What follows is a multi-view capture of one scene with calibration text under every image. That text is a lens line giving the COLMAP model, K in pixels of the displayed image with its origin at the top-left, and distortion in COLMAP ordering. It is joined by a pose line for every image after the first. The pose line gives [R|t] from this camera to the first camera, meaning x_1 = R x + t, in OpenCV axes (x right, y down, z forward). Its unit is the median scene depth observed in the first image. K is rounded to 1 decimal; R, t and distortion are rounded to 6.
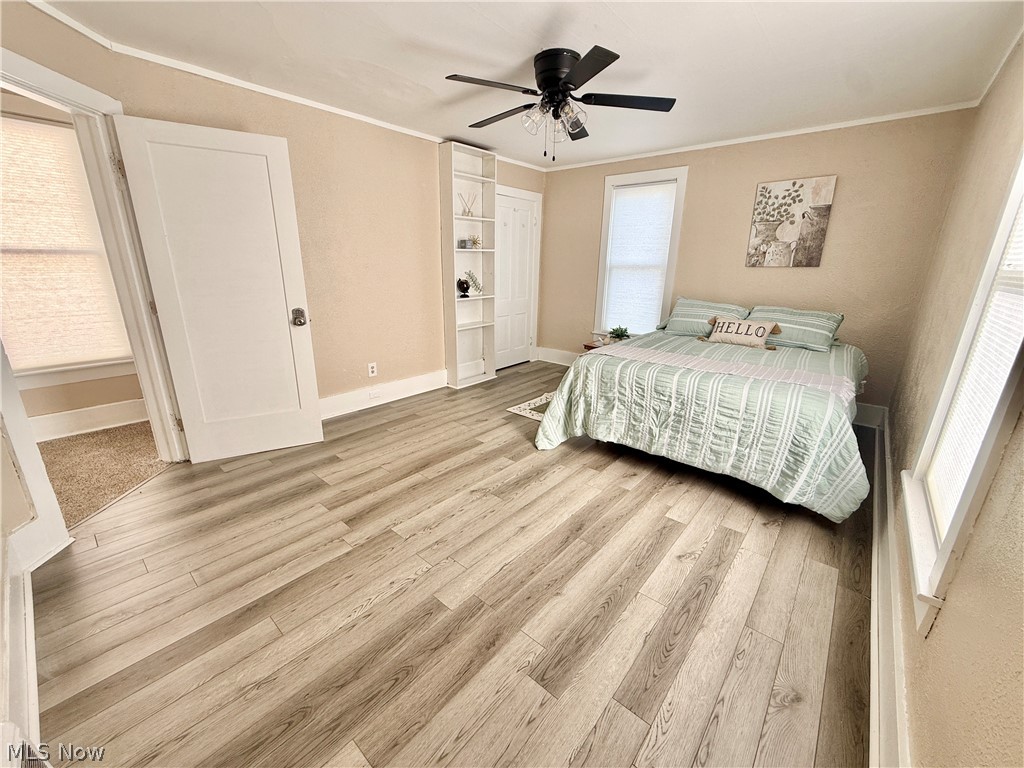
lens RADIAL K [[408.9, 0, 510.3], [0, 408.9, 384.7], [0, 0, 1]] dist [0.002473, 0.000211]
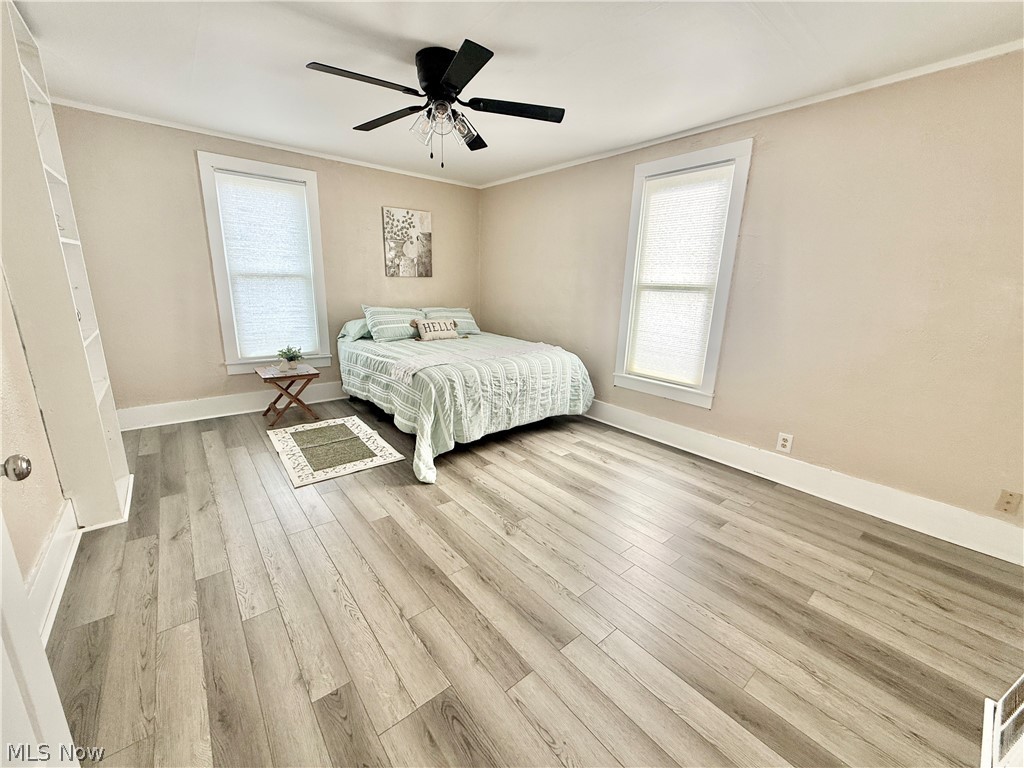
lens RADIAL K [[408.9, 0, 510.3], [0, 408.9, 384.7], [0, 0, 1]] dist [0.002473, 0.000211]
pose [[0.168901, -0.252792, 0.952664, -0.757594], [0.258121, 0.944162, 0.204773, -0.199381], [-0.951234, 0.211316, 0.224720, 0.644983]]
